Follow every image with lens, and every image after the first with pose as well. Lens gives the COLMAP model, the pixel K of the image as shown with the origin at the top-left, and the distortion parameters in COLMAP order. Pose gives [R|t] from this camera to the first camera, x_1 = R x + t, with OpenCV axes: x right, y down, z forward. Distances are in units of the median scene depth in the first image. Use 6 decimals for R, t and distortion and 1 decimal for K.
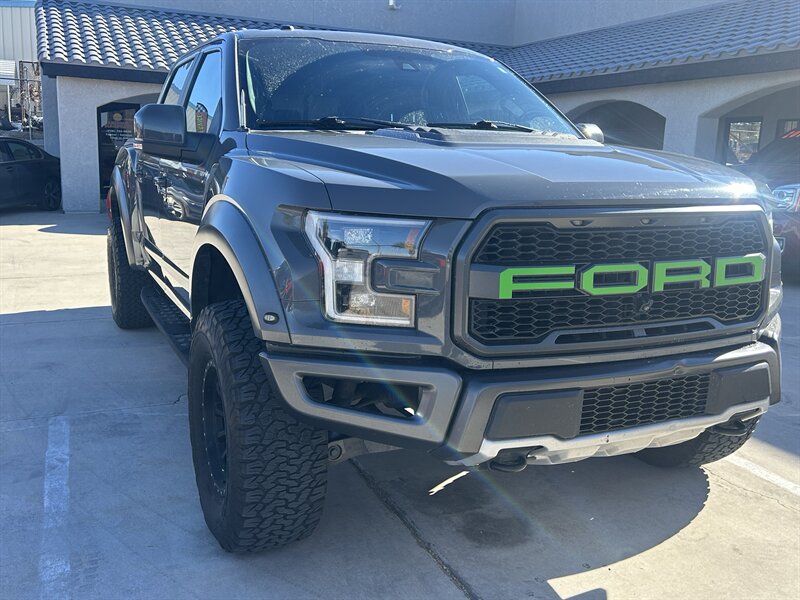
lens RADIAL K [[772.9, 0, 404.6], [0, 772.9, 302.3], [0, 0, 1]] dist [0.124038, -0.231525]
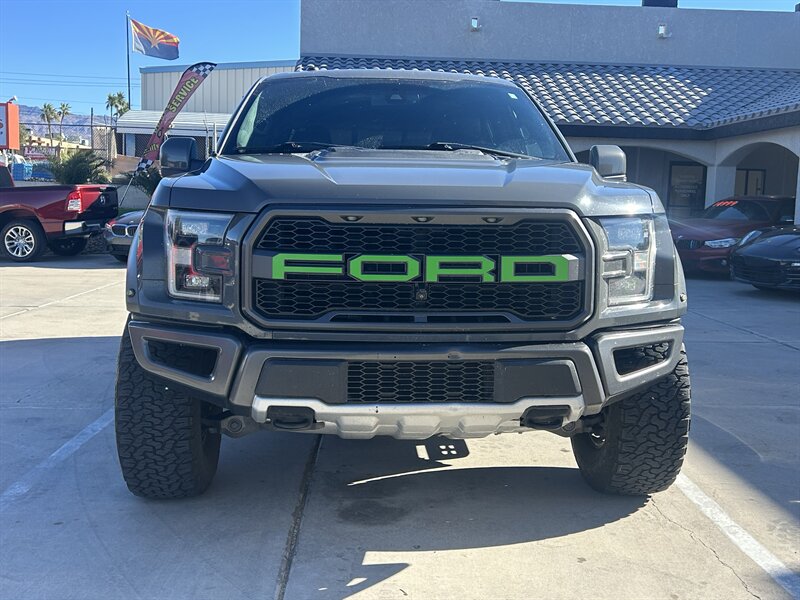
lens RADIAL K [[875.0, 0, 400.0], [0, 875.0, 300.0], [0, 0, 1]] dist [0.175192, -0.452263]
pose [[0.931883, 0.033124, -0.361243, 0.742350], [-0.062573, 0.995573, -0.070129, 0.103740], [0.357321, 0.087956, 0.929831, -0.180908]]
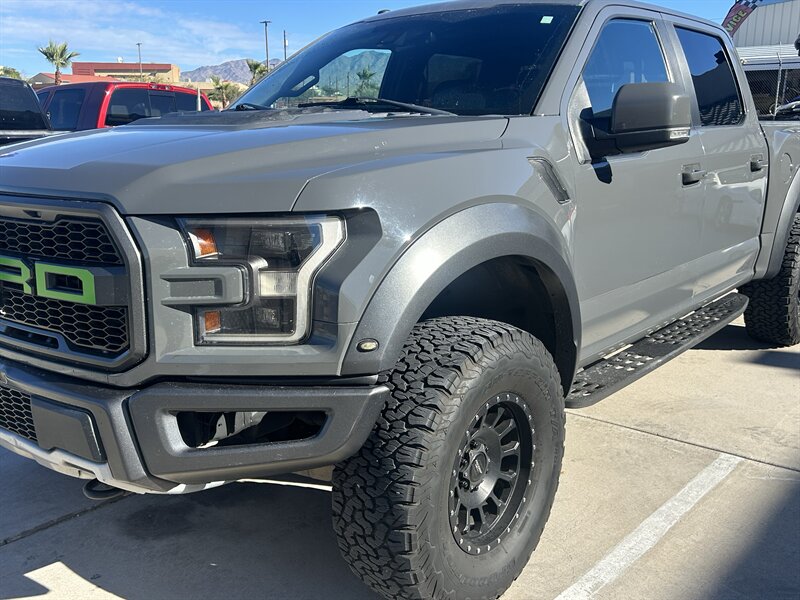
lens RADIAL K [[772.9, 0, 404.6], [0, 772.9, 302.3], [0, 0, 1]] dist [0.124038, -0.231525]
pose [[0.444057, 0.169059, -0.879905, 1.371442], [-0.153201, 0.981903, 0.111341, -0.174420], [0.882804, 0.085361, 0.461920, 1.012993]]
